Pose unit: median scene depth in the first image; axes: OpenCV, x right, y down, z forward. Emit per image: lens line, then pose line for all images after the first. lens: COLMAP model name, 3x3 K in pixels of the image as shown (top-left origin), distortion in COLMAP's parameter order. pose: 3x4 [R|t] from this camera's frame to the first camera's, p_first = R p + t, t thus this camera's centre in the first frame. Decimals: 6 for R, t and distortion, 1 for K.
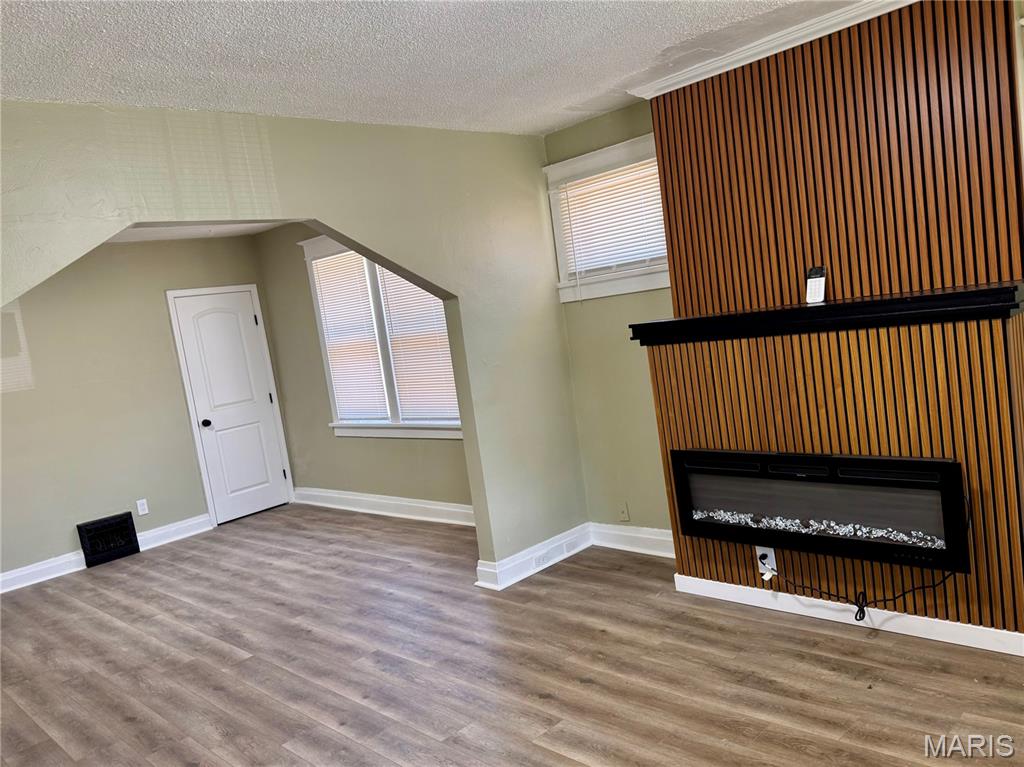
lens RADIAL K [[785.2, 0, 512.0], [0, 785.2, 383.5], [0, 0, 1]] dist [0.009969, -0.029769]
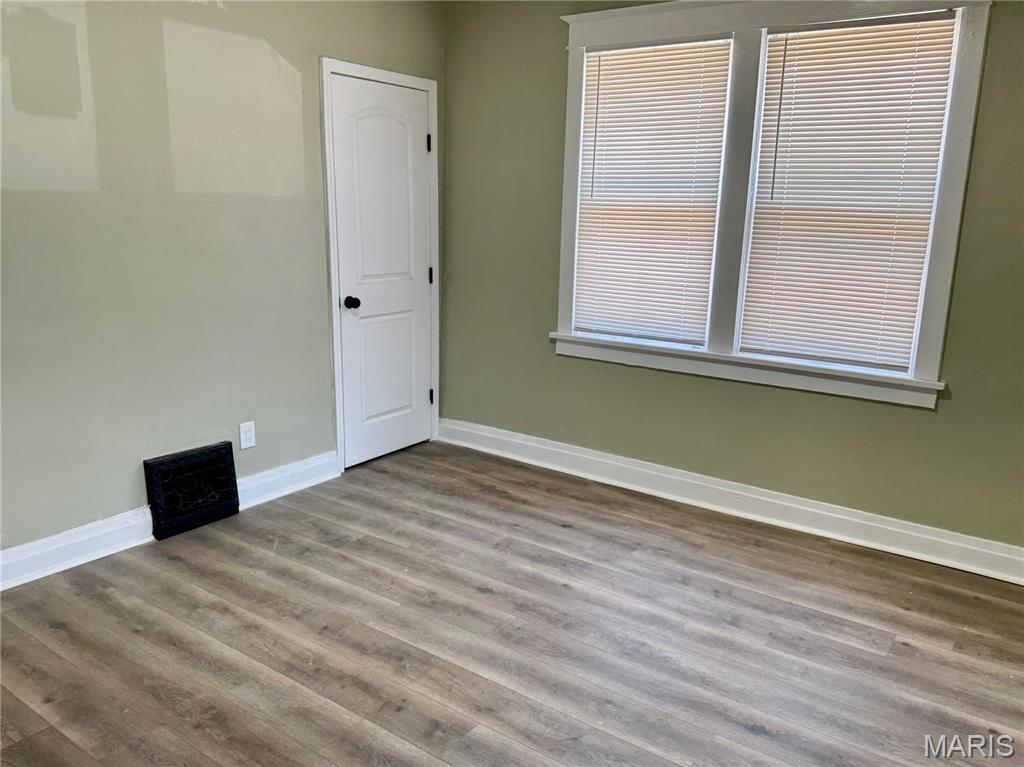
lens RADIAL K [[786.1, 0, 501.6], [0, 786.1, 379.2], [0, 0, 1]] dist [0.132635, -0.228012]
pose [[0.974926, 0.131107, 0.179809, -0.438685], [-0.150427, 0.983717, 0.098346, 0.036830], [-0.163987, -0.122928, 0.978773, 0.450978]]
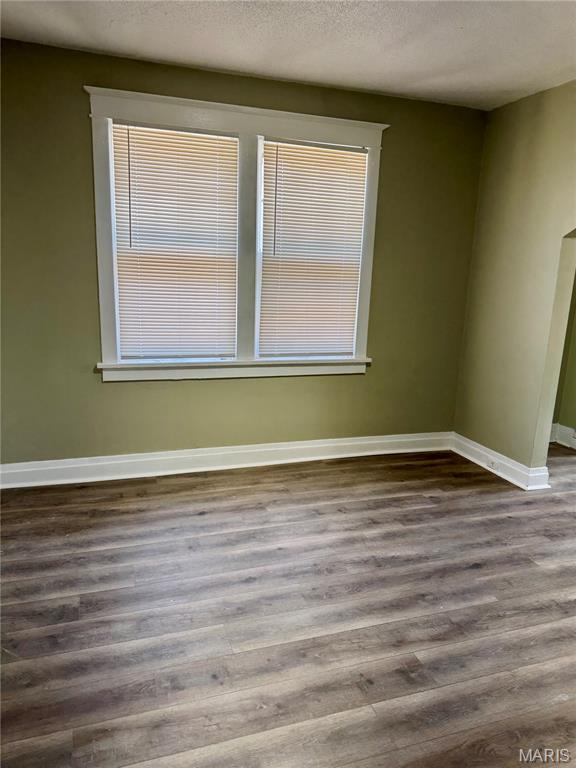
lens RADIAL K [[547.3, 0, 288.0], [0, 547.3, 384.0], [0, 0, 1]] dist [0.103342, -0.138500]
pose [[0.438392, -0.034602, 0.898118, -0.706104], [-0.016858, 0.998766, 0.046709, 0.049734], [-0.898626, -0.035618, 0.437267, 0.724481]]
